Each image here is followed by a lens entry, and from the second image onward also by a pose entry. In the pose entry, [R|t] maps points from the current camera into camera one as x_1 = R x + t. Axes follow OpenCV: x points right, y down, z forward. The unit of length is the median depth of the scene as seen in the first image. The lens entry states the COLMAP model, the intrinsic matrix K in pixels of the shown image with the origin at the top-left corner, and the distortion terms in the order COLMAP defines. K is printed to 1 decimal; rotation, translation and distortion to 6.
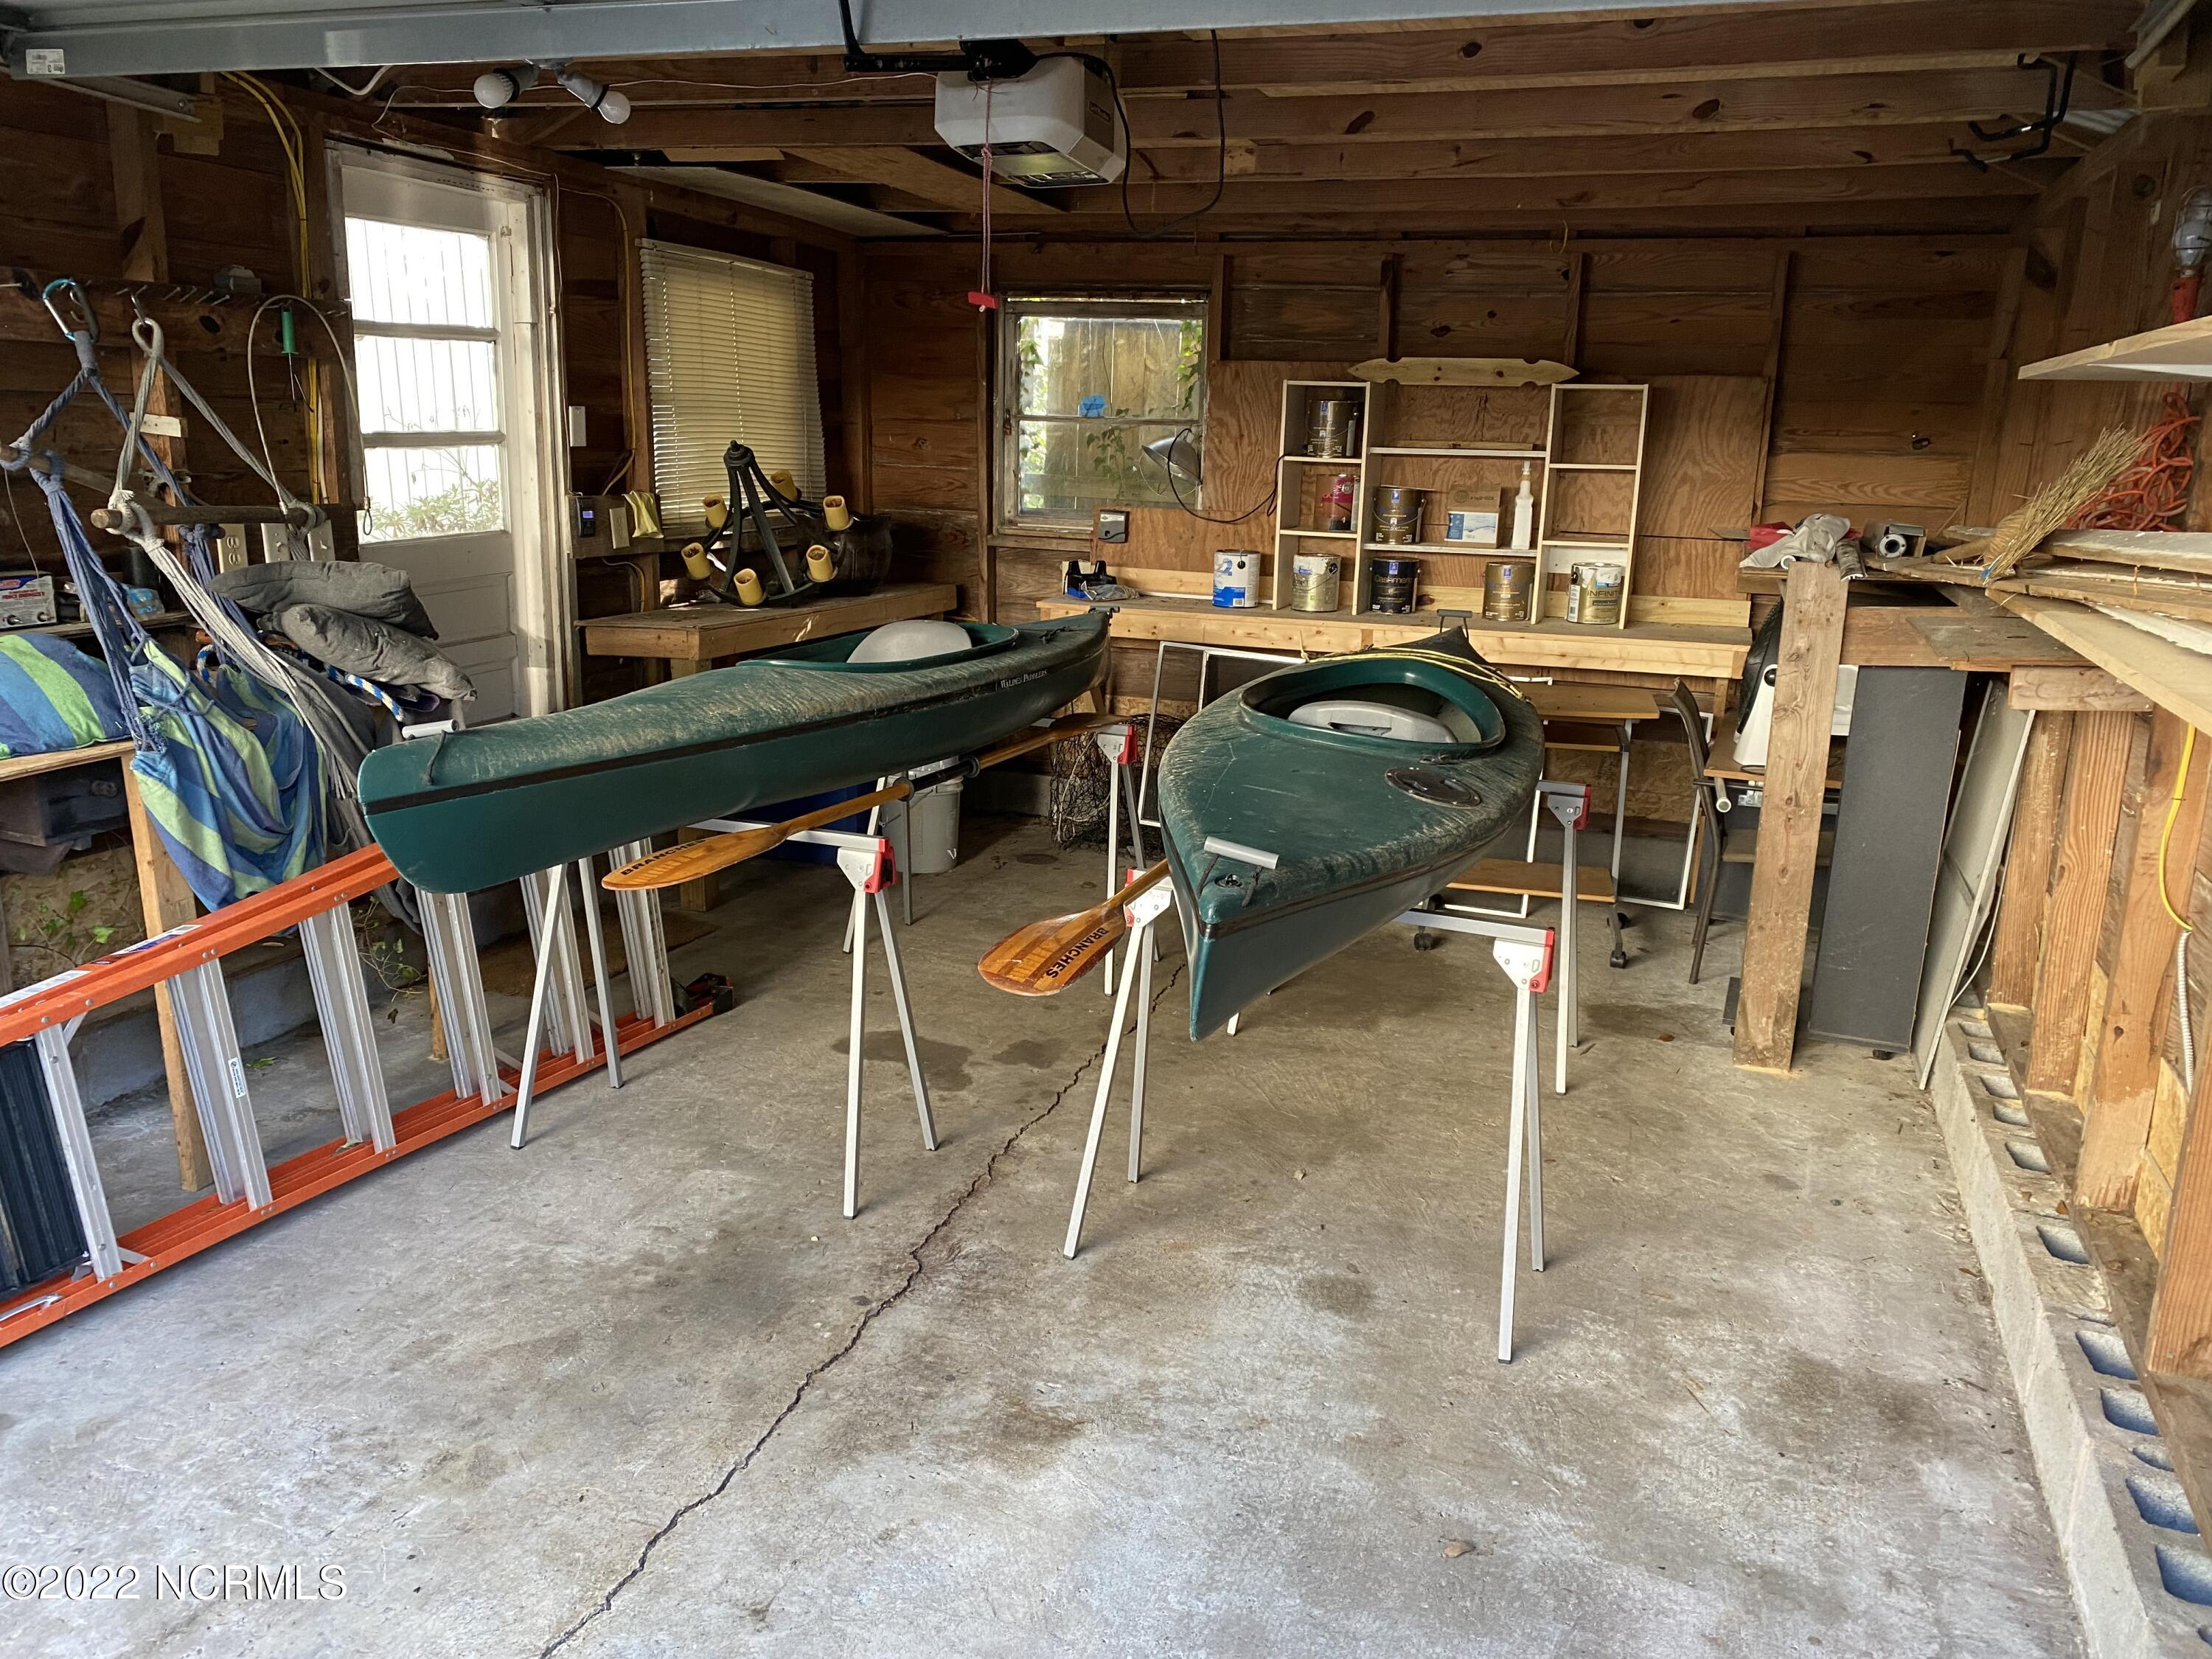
lens RADIAL K [[1688.5, 0, 1112.3], [0, 1688.5, 841.3], [0, 0, 1]] dist [0.019307, -0.006834]
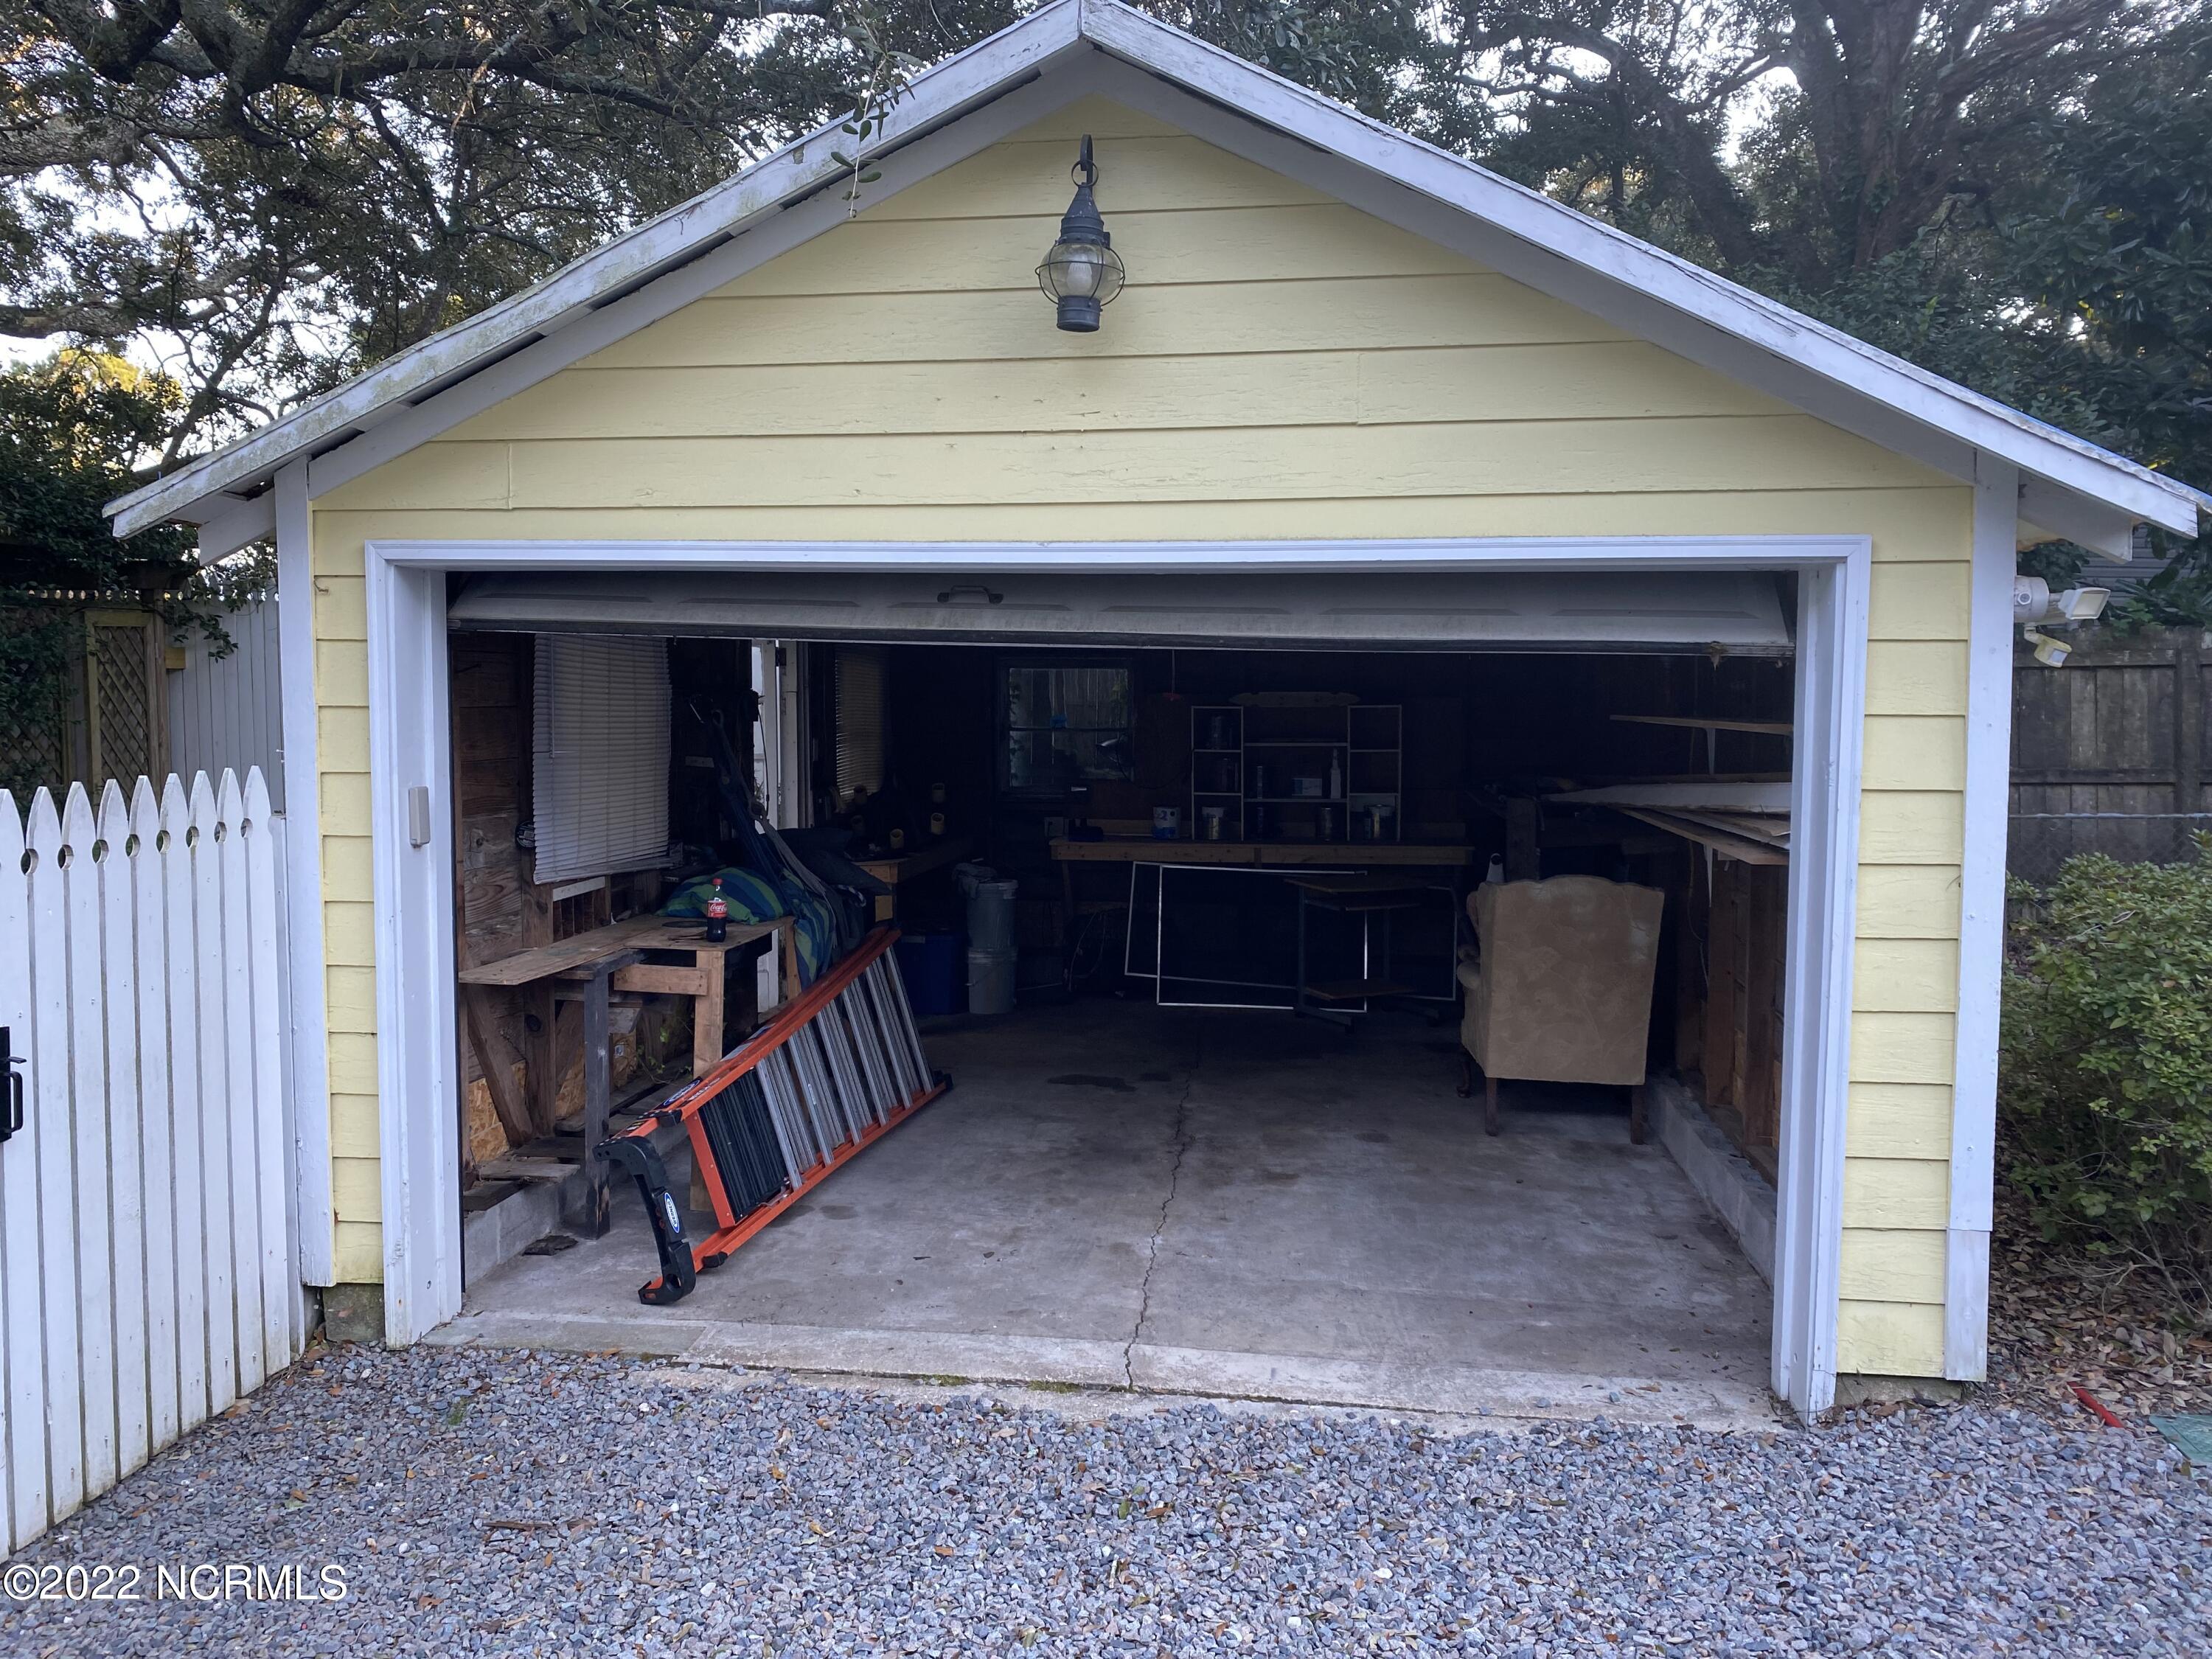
lens RADIAL K [[1688.5, 0, 1101.7], [0, 1688.5, 820.4], [0, 0, 1]] dist [0.019307, -0.006834]
pose [[0.975424, -0.042520, 0.216193, -0.630953], [0.077508, 0.984706, -0.156033, 0.171767], [-0.206252, 0.168955, 0.963802, -1.045765]]
